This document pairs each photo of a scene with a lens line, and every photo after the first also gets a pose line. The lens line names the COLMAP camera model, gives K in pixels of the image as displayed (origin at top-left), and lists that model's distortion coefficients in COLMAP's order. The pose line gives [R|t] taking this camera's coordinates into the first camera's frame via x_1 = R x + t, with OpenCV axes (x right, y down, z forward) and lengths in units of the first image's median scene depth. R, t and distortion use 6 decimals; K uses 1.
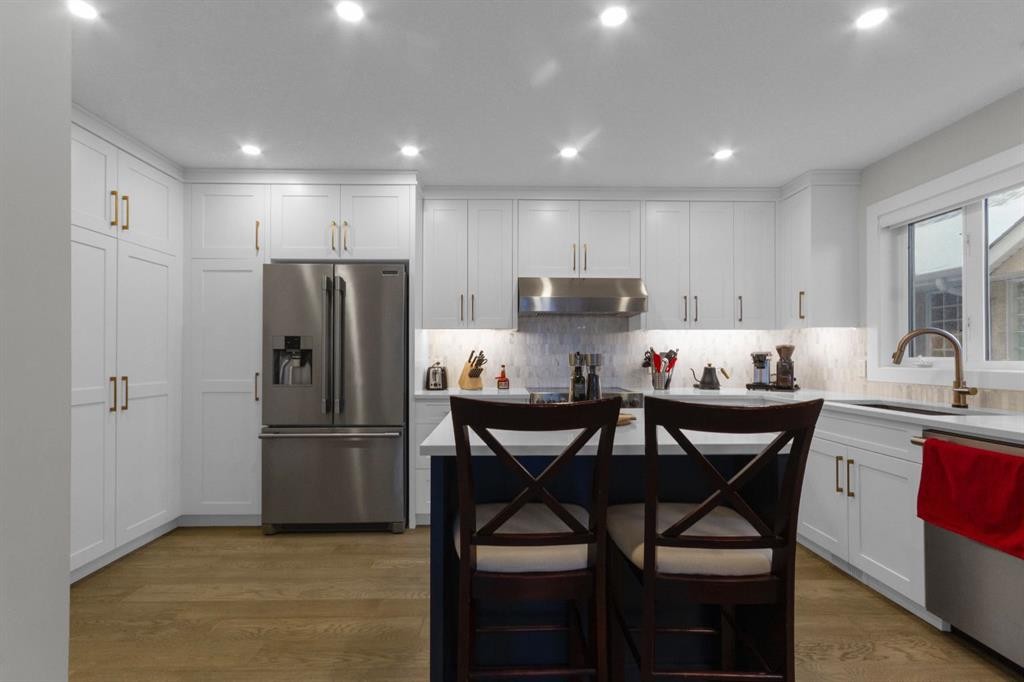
lens RADIAL K [[473.5, 0, 510.6], [0, 473.5, 349.4], [0, 0, 1]] dist [0.004408, 0.000684]
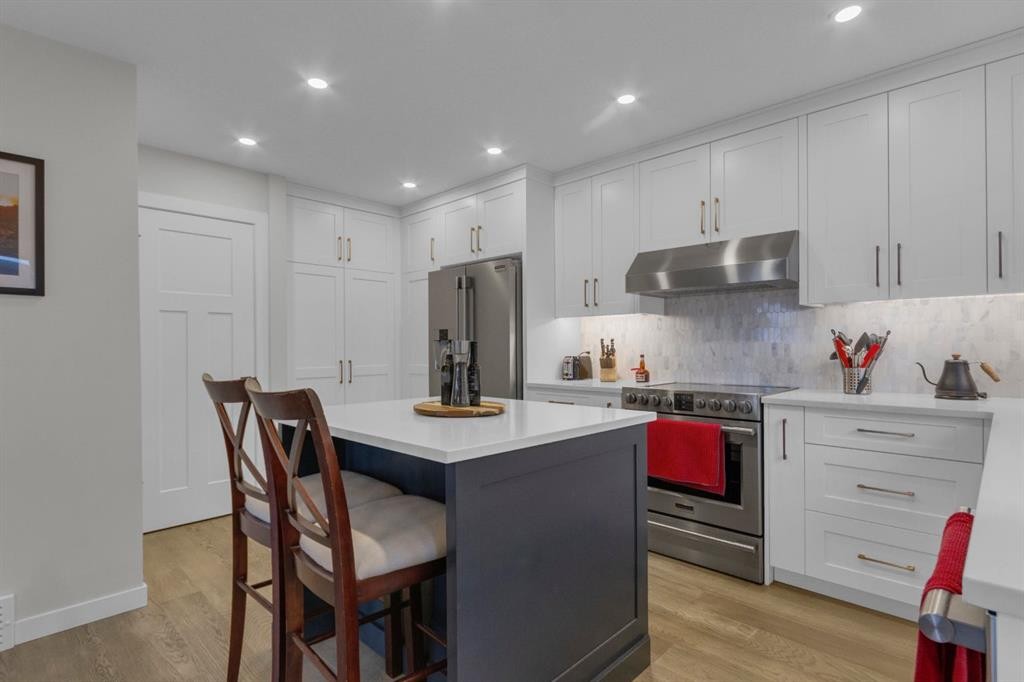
lens RADIAL K [[503.3, 0, 514.8], [0, 503.3, 345.0], [0, 0, 1]] dist [-0.002124, 0.000256]
pose [[0.711743, -0.006955, -0.702406, 0.469925], [0.017168, 0.999825, 0.007496, 0.004021], [0.702231, -0.017394, 0.711737, 0.176279]]
